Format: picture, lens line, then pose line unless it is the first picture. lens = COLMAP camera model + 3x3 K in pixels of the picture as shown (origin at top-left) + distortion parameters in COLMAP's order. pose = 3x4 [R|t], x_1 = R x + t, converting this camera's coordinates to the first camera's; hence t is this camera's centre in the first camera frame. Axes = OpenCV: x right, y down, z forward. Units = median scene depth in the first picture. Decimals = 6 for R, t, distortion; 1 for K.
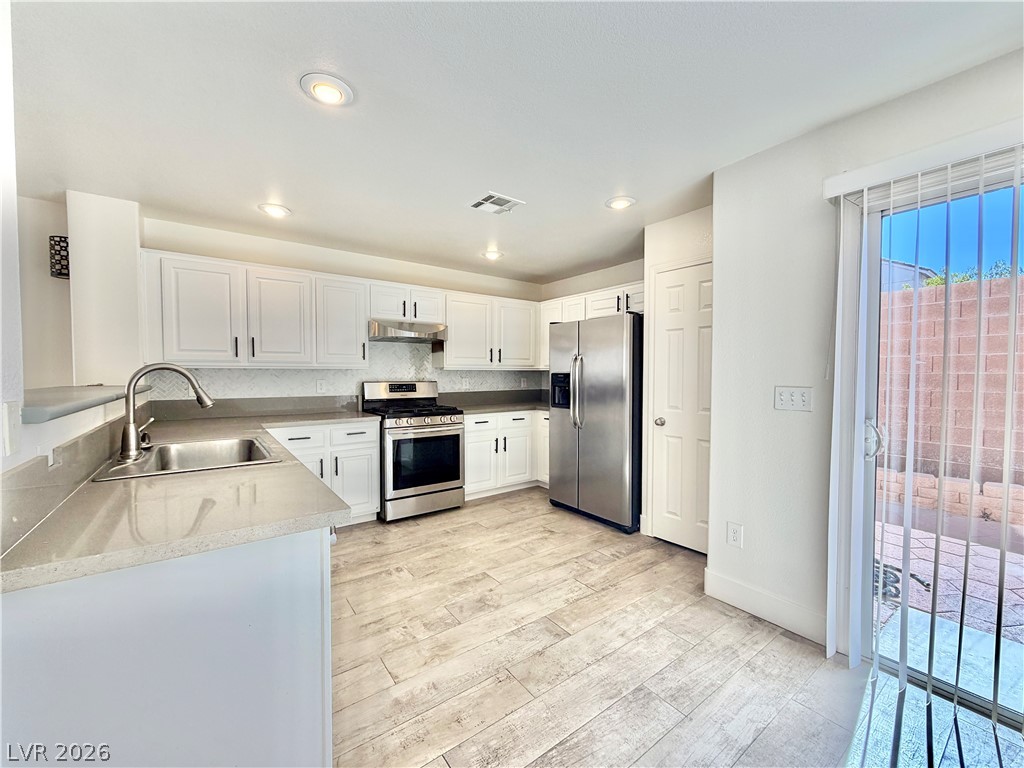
lens RADIAL K [[408.7, 0, 508.6], [0, 408.7, 387.7], [0, 0, 1]] dist [-0.000807, -0.000097]
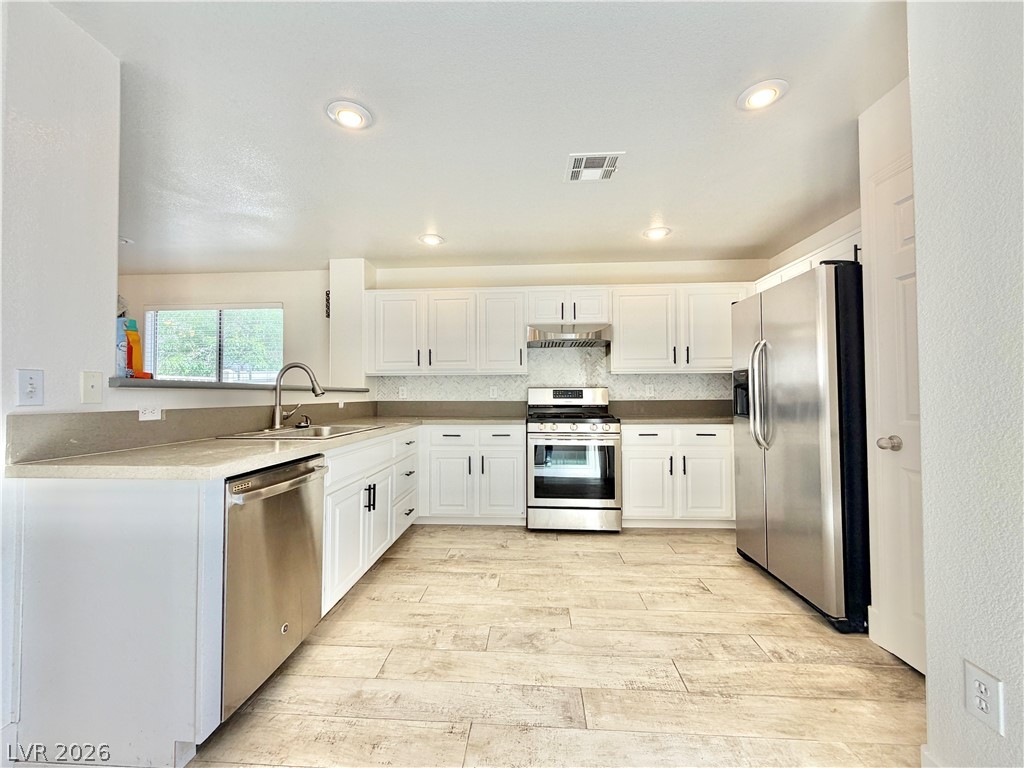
lens RADIAL K [[408.7, 0, 509.7], [0, 408.7, 387.3], [0, 0, 1]] dist [-0.000807, -0.000097]
pose [[0.766866, -0.017279, -0.641574, 0.314545], [-0.017096, 0.998733, -0.047333, 0.040744], [0.641579, 0.047266, 0.765599, 0.225528]]
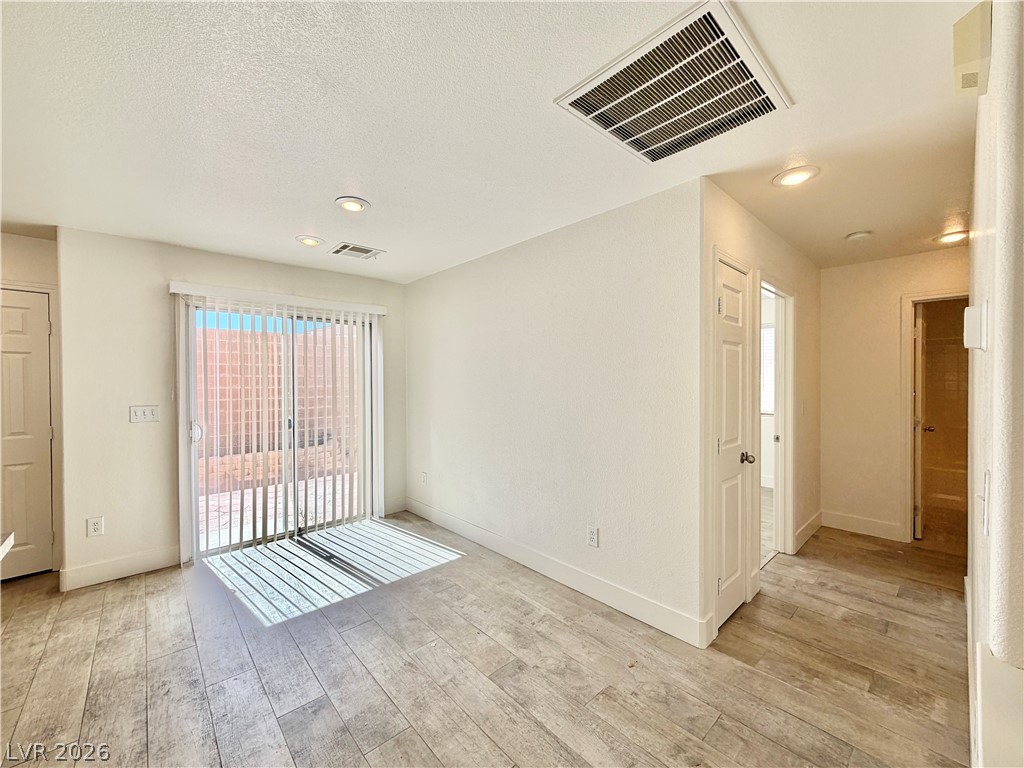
lens RADIAL K [[408.7, 0, 509.3], [0, 408.7, 381.7], [0, 0, 1]] dist [-0.000807, -0.000097]
pose [[-0.099283, -0.010309, 0.995006, -0.571579], [0.035946, 0.999256, 0.013940, -0.039731], [-0.994410, 0.037151, -0.098839, -0.110835]]
